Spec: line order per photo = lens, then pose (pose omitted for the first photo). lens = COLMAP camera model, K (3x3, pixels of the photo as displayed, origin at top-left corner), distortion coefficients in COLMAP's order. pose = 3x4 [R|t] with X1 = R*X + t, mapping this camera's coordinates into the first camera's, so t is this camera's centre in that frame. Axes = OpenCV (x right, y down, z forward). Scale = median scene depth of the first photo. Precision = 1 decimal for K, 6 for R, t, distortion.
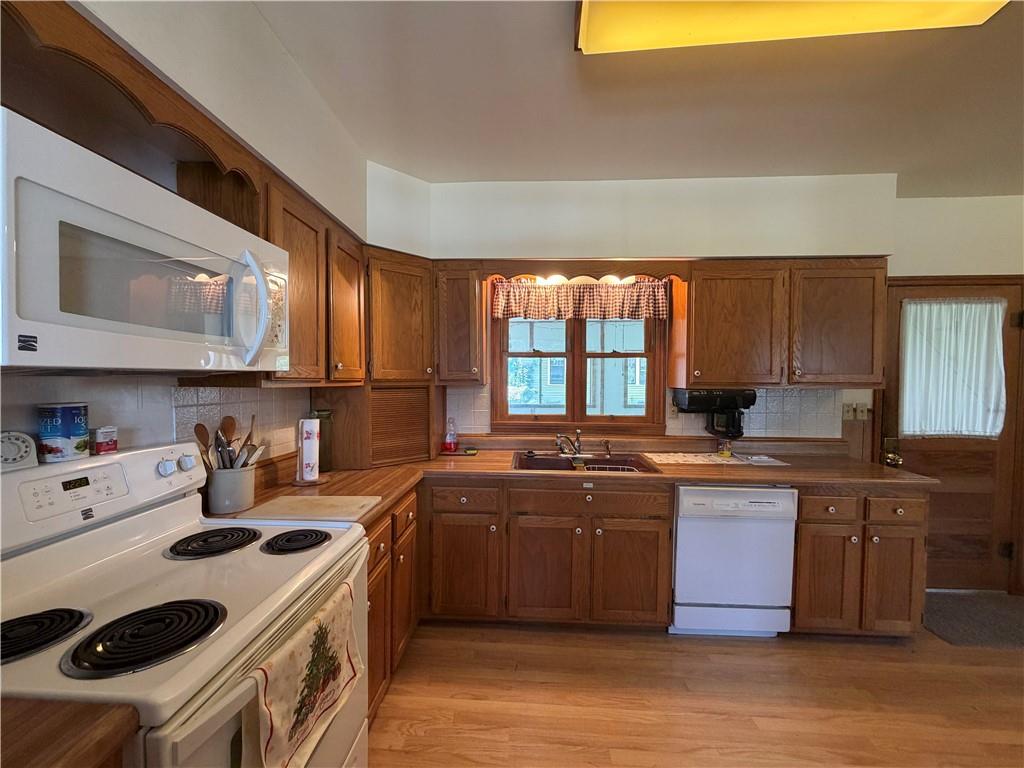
lens RADIAL K [[407.0, 0, 510.7], [0, 407.0, 389.8], [0, 0, 1]] dist [-0.017952, 0.001655]
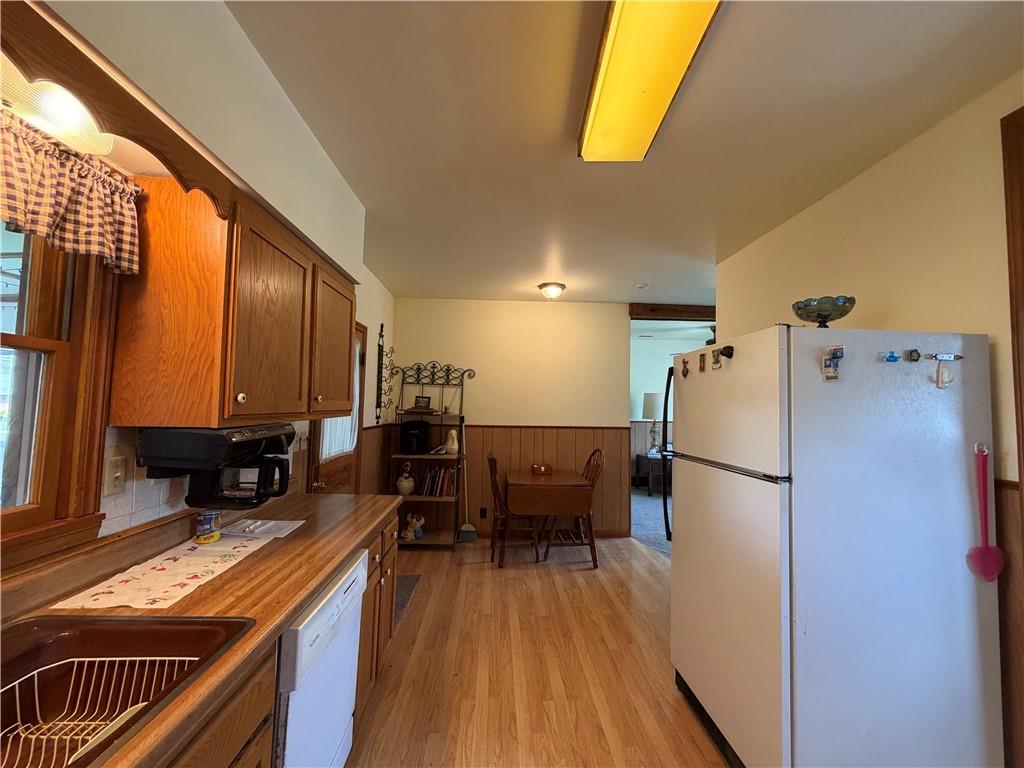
lens RADIAL K [[407.0, 0, 508.8], [0, 407.0, 380.2], [0, 0, 1]] dist [-0.017952, 0.001655]
pose [[-0.095613, 0.055004, 0.993898, -0.099315], [0.012410, 0.998460, -0.054063, -0.030480], [-0.995341, 0.007165, -0.096148, 0.700337]]
